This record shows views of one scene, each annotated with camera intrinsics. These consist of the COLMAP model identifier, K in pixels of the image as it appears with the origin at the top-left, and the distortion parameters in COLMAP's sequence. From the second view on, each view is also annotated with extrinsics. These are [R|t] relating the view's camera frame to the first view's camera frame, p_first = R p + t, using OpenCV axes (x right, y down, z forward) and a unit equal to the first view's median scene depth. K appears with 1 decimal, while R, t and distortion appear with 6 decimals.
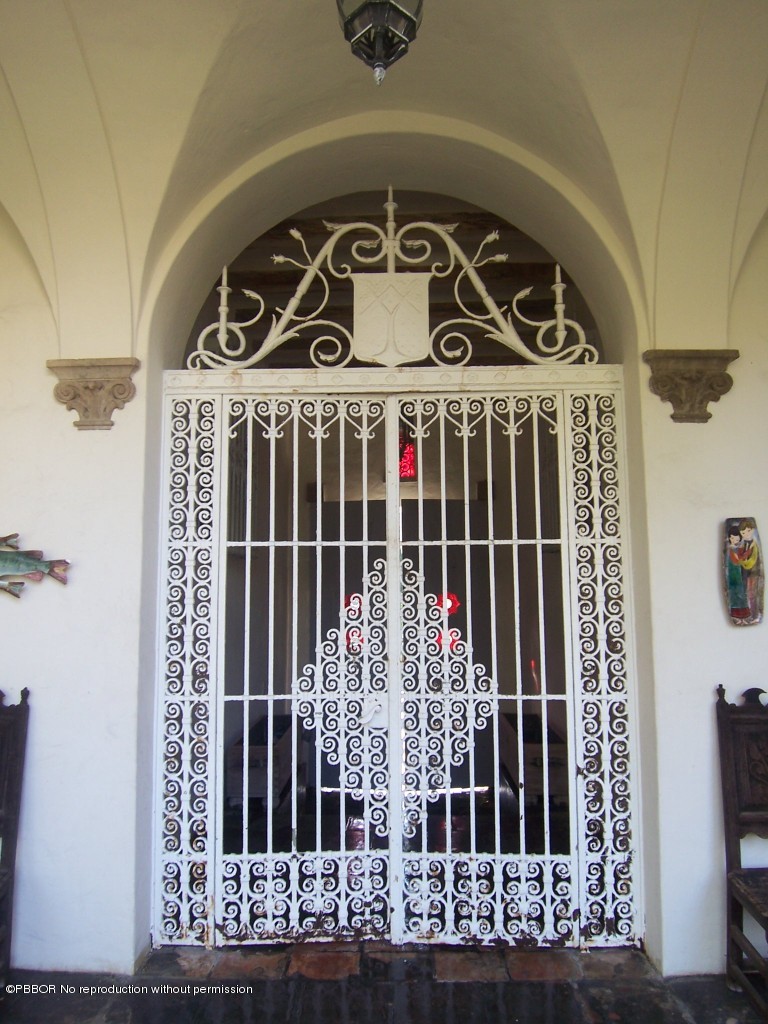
lens RADIAL K [[692.8, 0, 383.7], [0, 692.8, 520.2], [0, 0, 1]] dist [-0.037895, -0.006611]
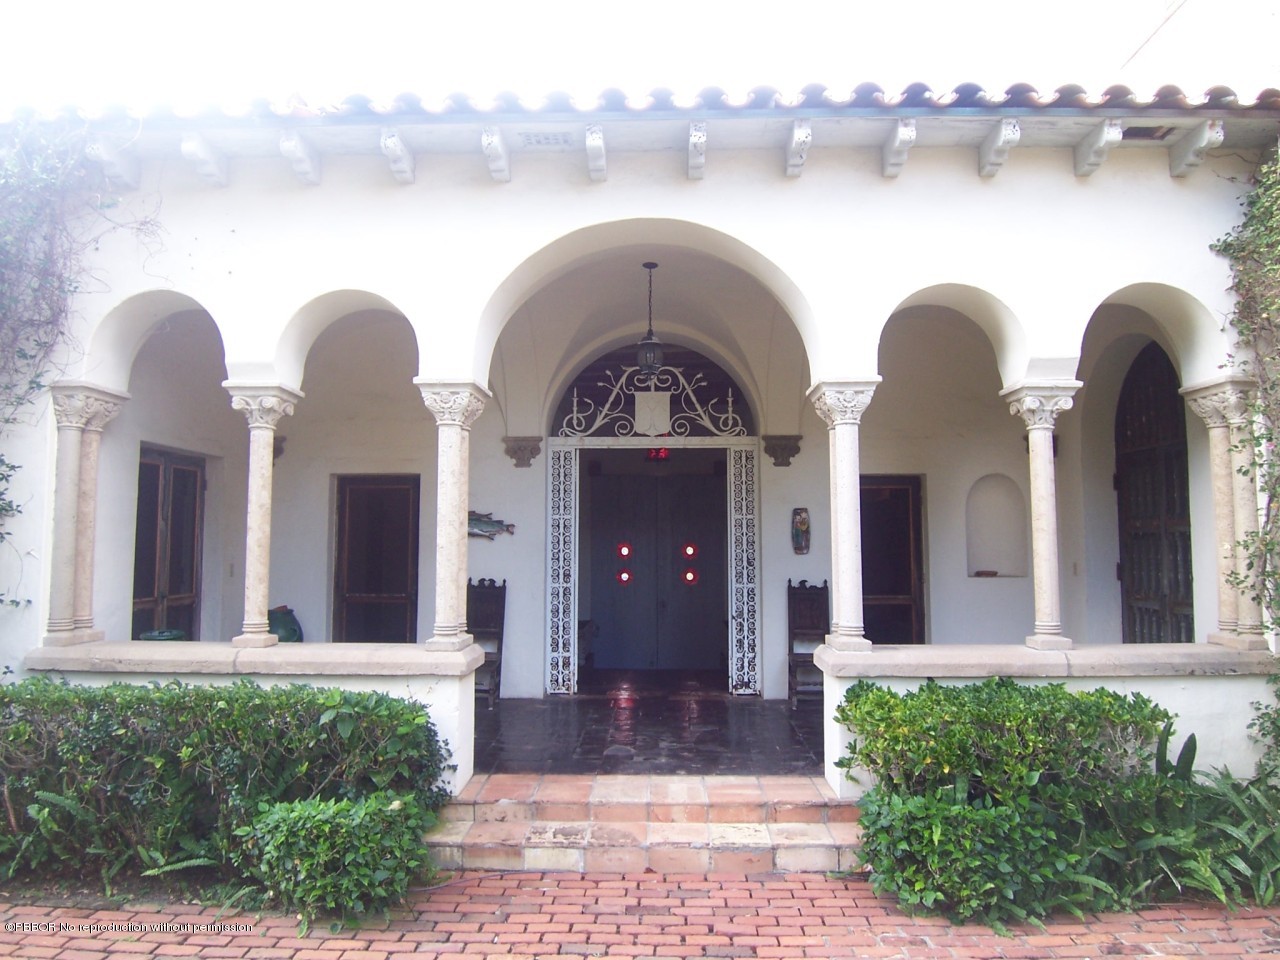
lens RADIAL K [[866.0, 0, 641.6], [0, 866.0, 469.1], [0, 0, 1]] dist [-0.037895, -0.006611]
pose [[0.999971, 0.006519, 0.003976, -0.034837], [-0.006581, 0.999856, 0.015672, -0.167102], [-0.003873, -0.015698, 0.999869, -1.815995]]
